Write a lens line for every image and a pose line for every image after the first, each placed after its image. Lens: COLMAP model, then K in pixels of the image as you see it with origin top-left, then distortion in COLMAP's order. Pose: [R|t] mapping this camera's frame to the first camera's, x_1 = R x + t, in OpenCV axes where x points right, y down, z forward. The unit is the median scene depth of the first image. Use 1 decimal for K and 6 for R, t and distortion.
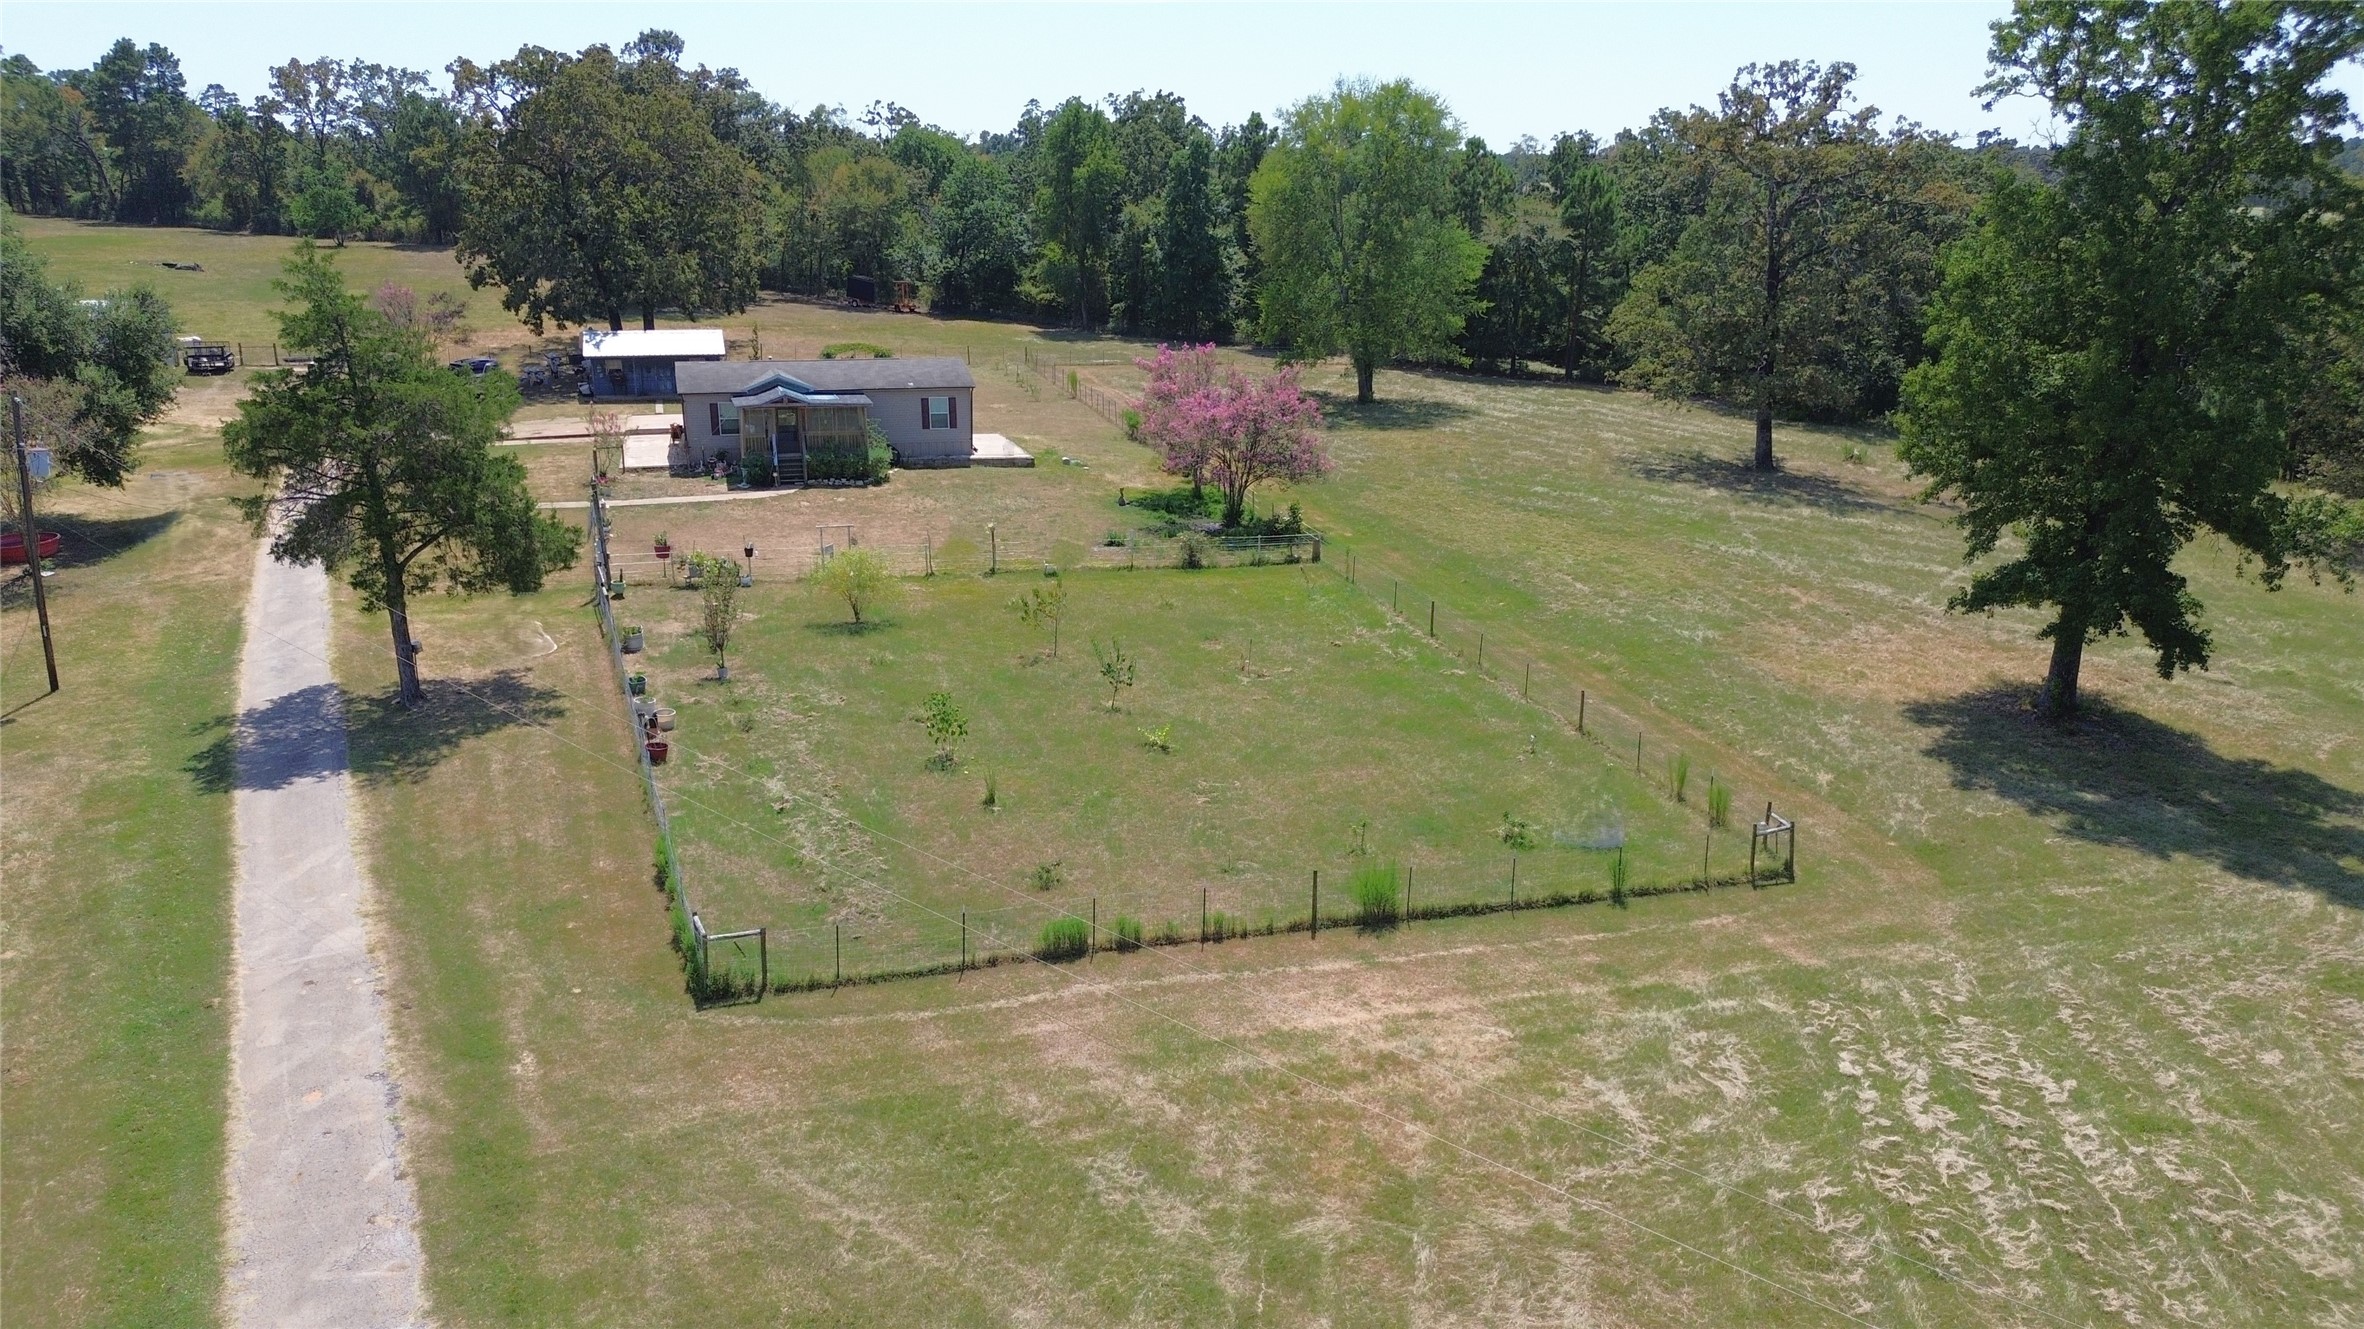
lens RADIAL K [[1661.4, 0, 1182.0], [0, 1661.4, 664.5], [0, 0, 1]] dist [0.080288, -0.094753]
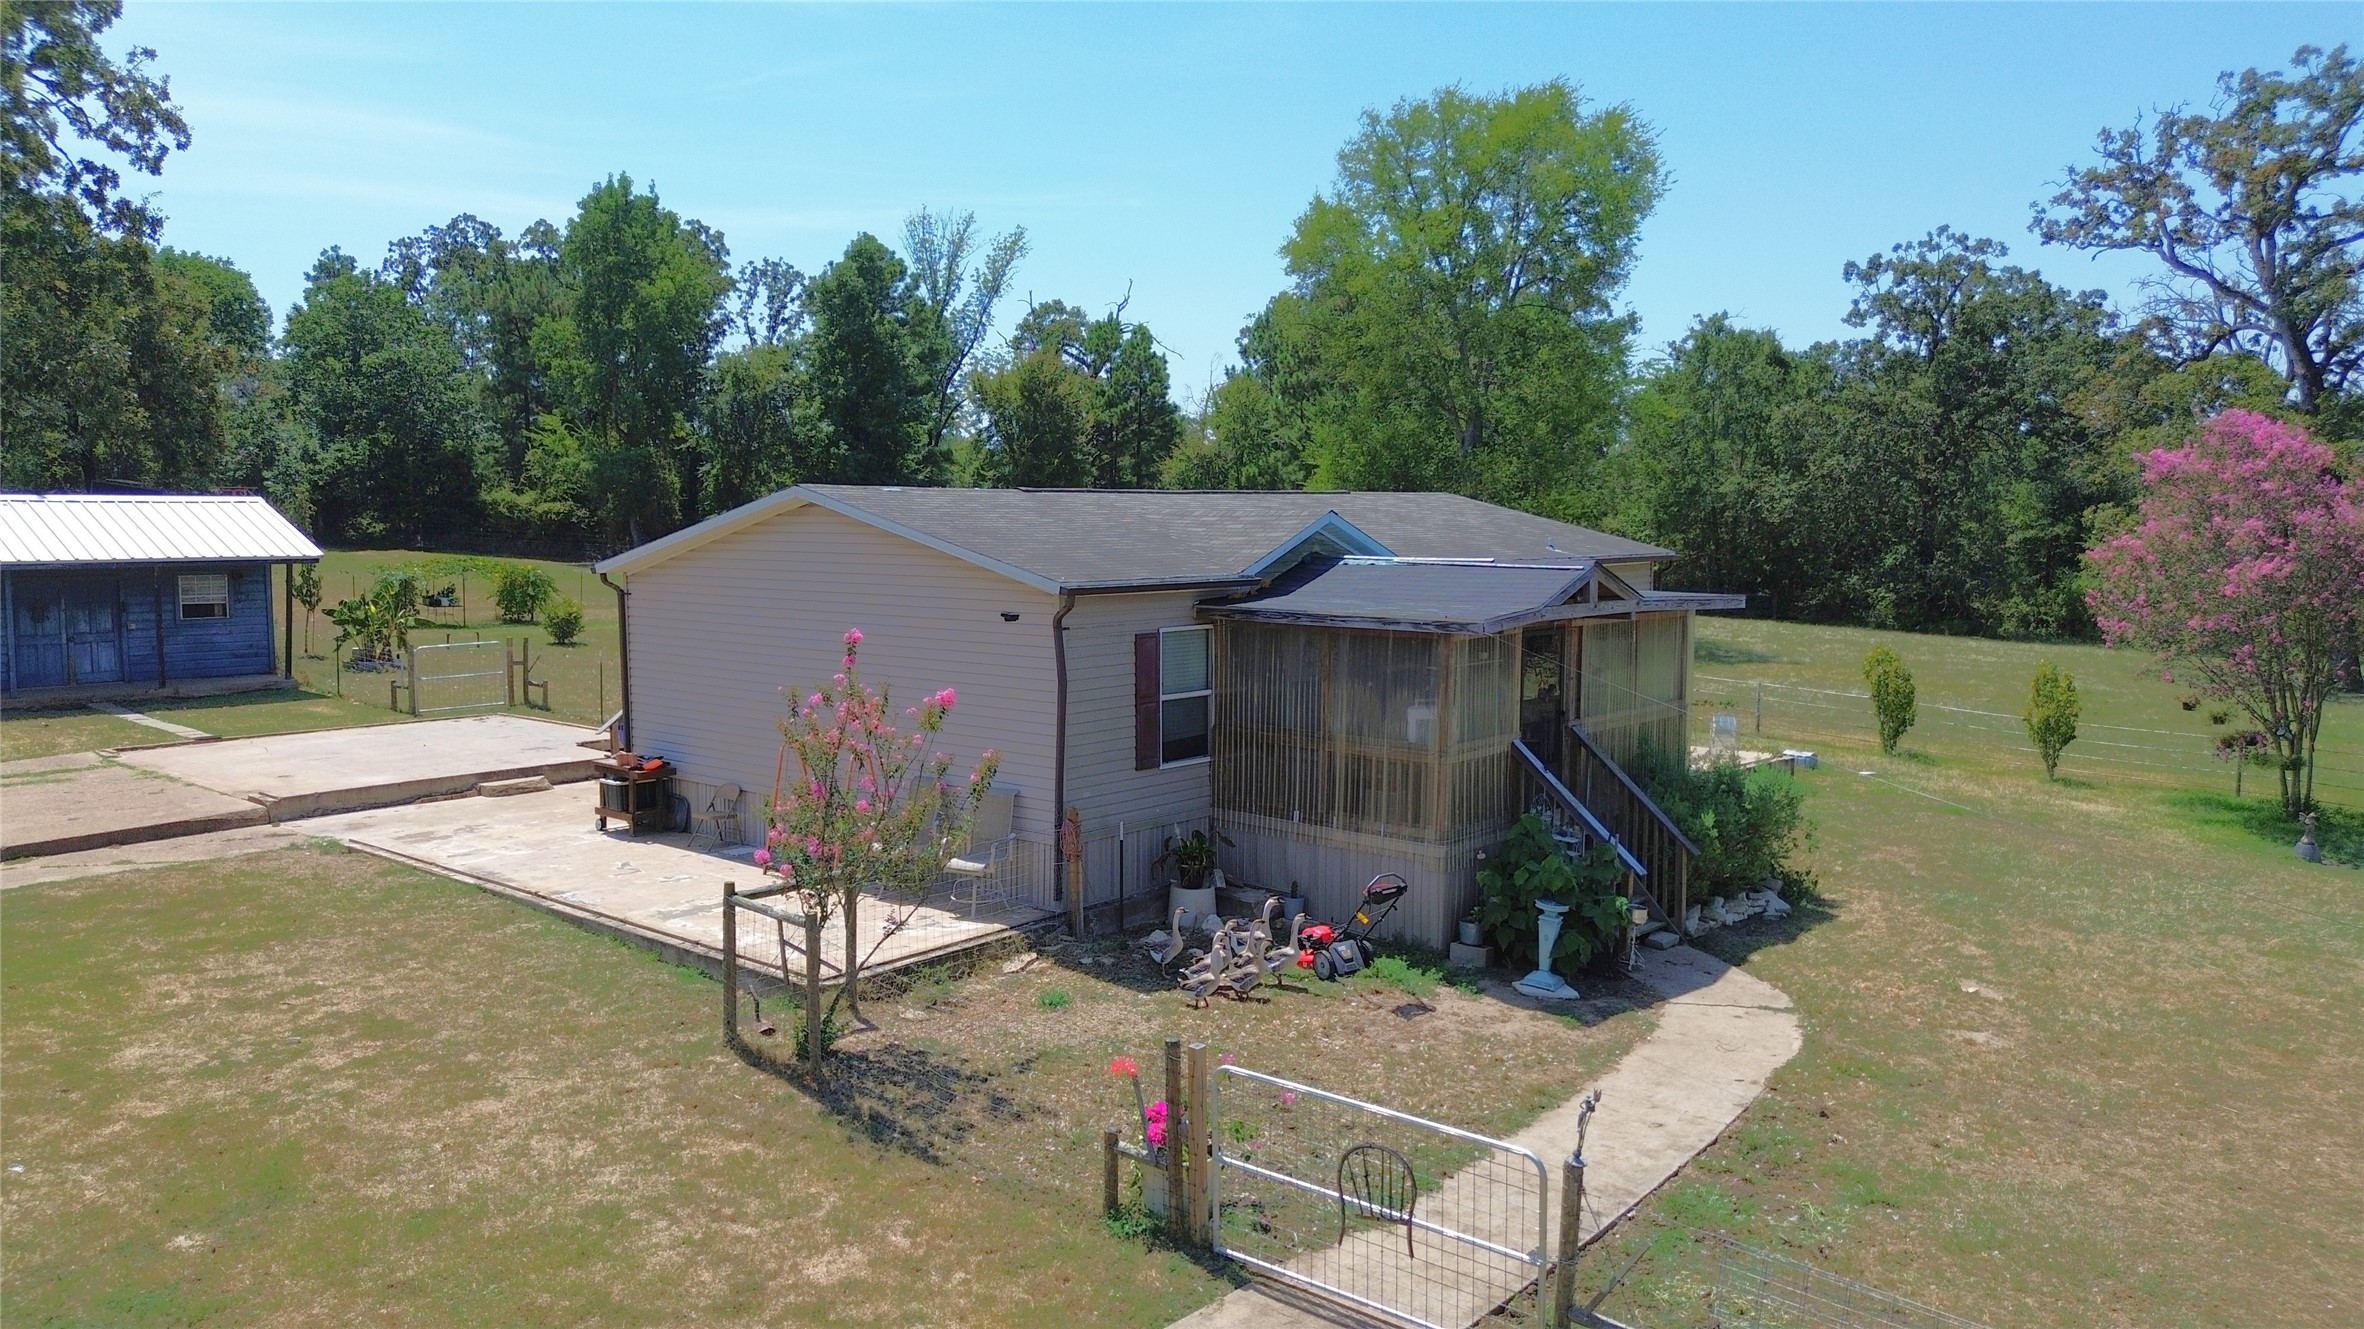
lens RADIAL K [[1661.4, 0, 1182.0], [0, 1661.4, 664.5], [0, 0, 1]] dist [0.080288, -0.094753]
pose [[0.845894, -0.053111, 0.530700, -0.280061], [0.143429, 0.981027, -0.130435, -0.086463], [-0.513704, 0.186452, 0.837463, 0.575187]]
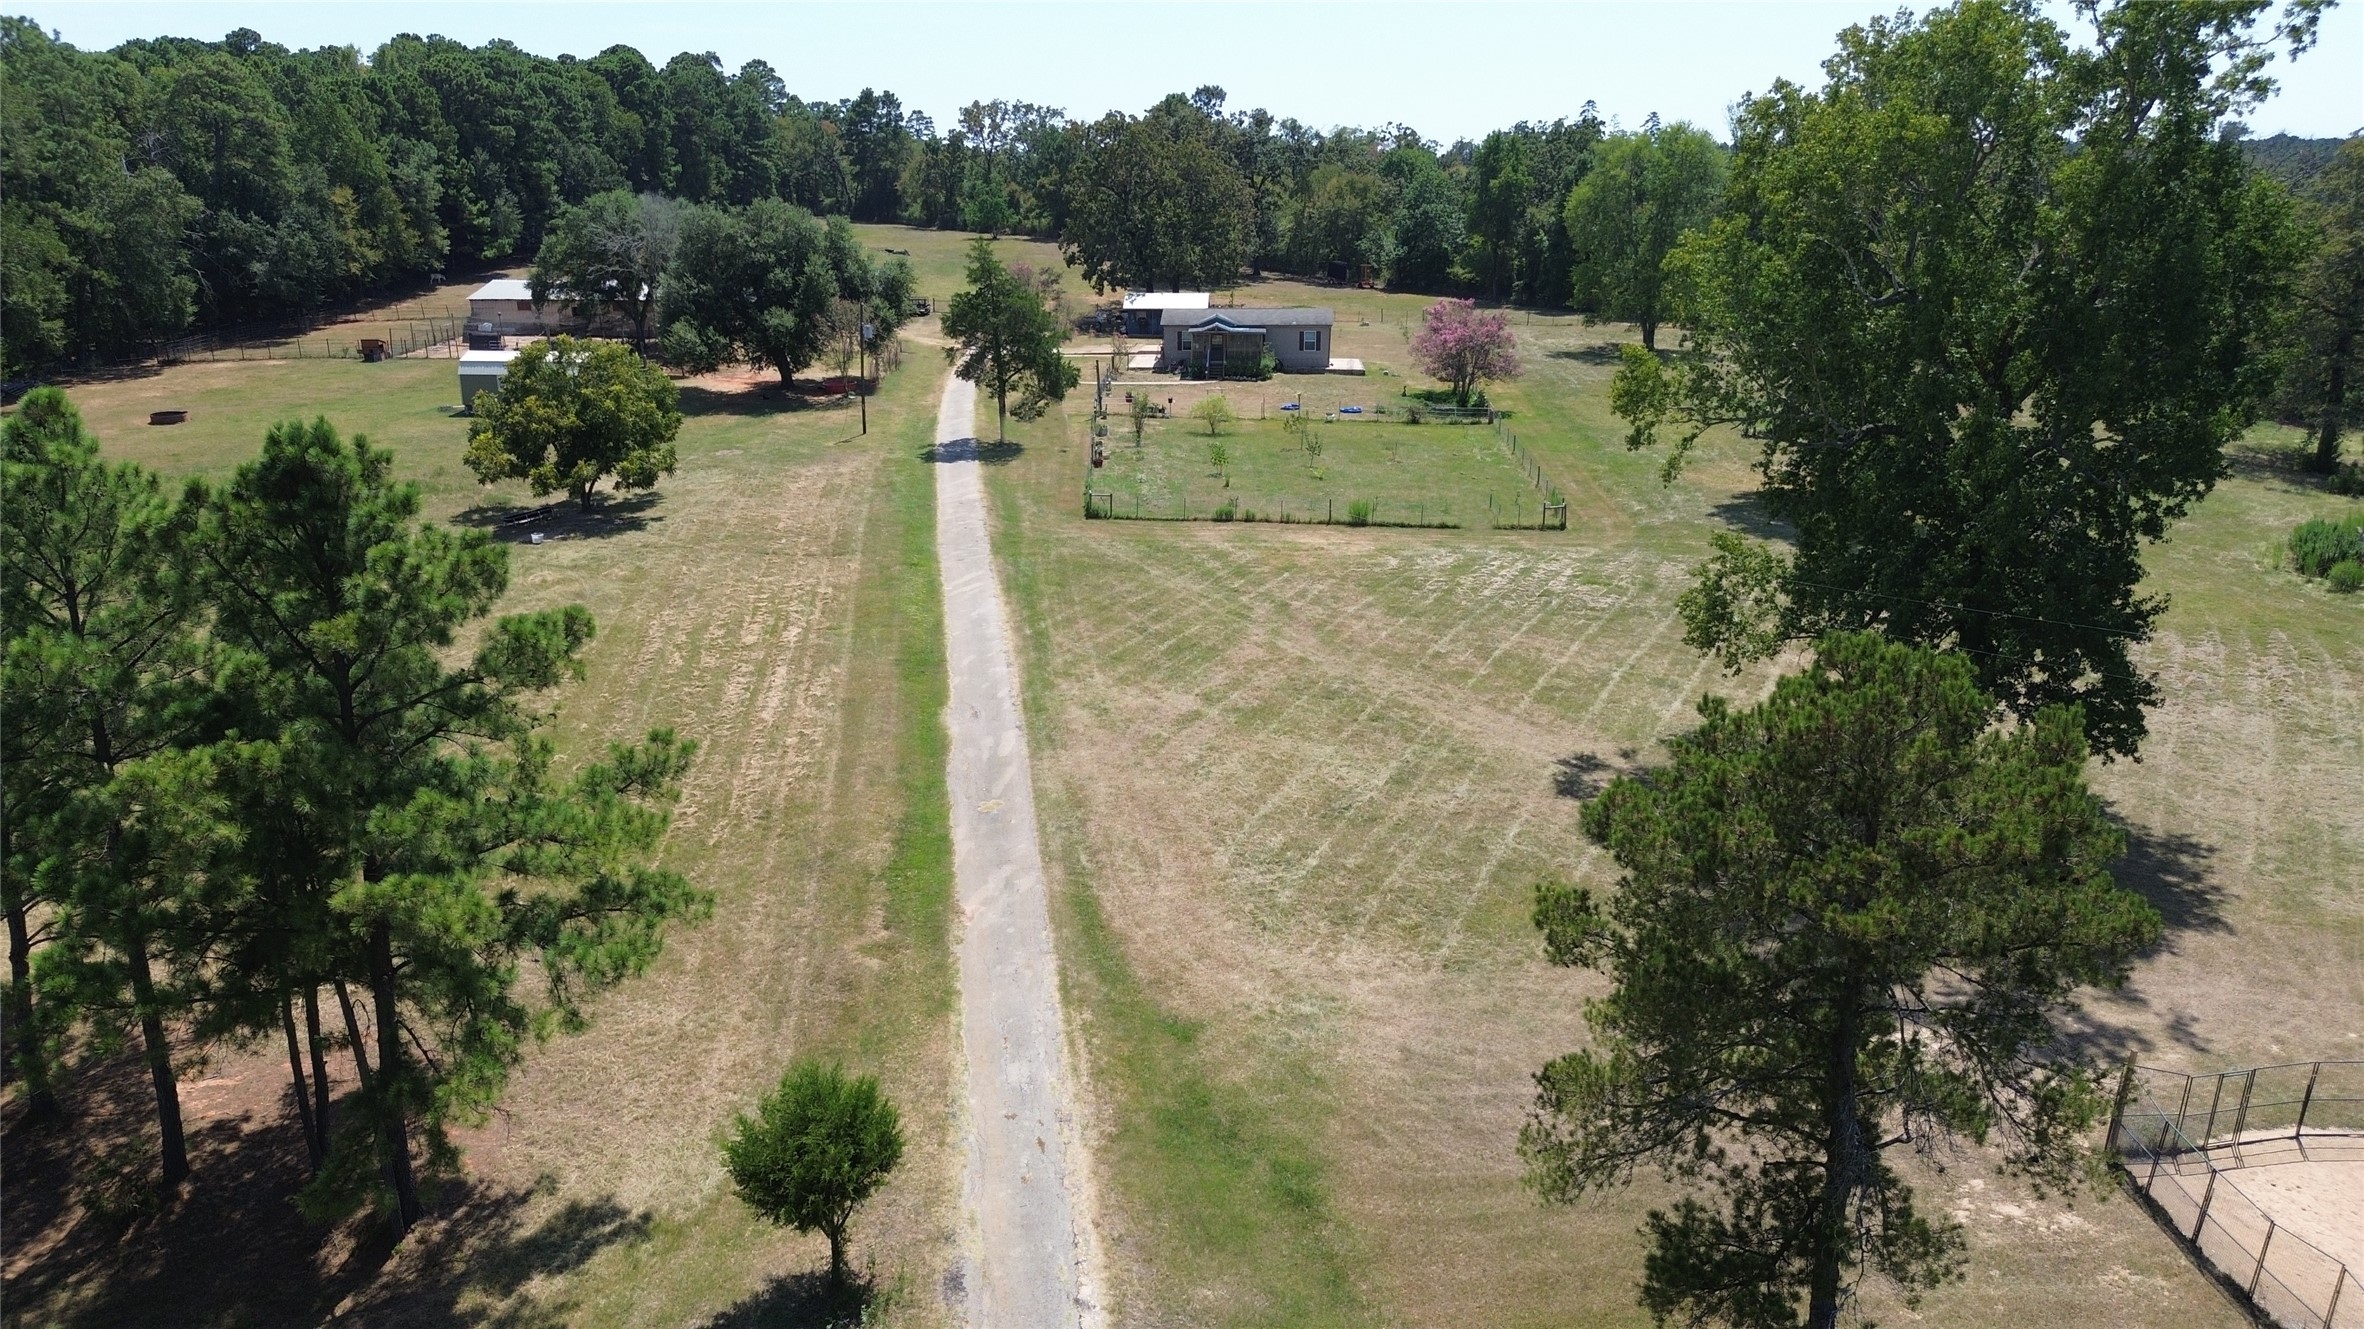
lens RADIAL K [[1661.4, 0, 1182.0], [0, 1661.4, 664.5], [0, 0, 1]] dist [0.080288, -0.094753]
pose [[0.941670, 0.088898, -0.324583, 0.221299], [-0.087279, 0.995992, 0.019576, 0.108638], [0.325022, 0.009895, 0.945655, -0.440970]]
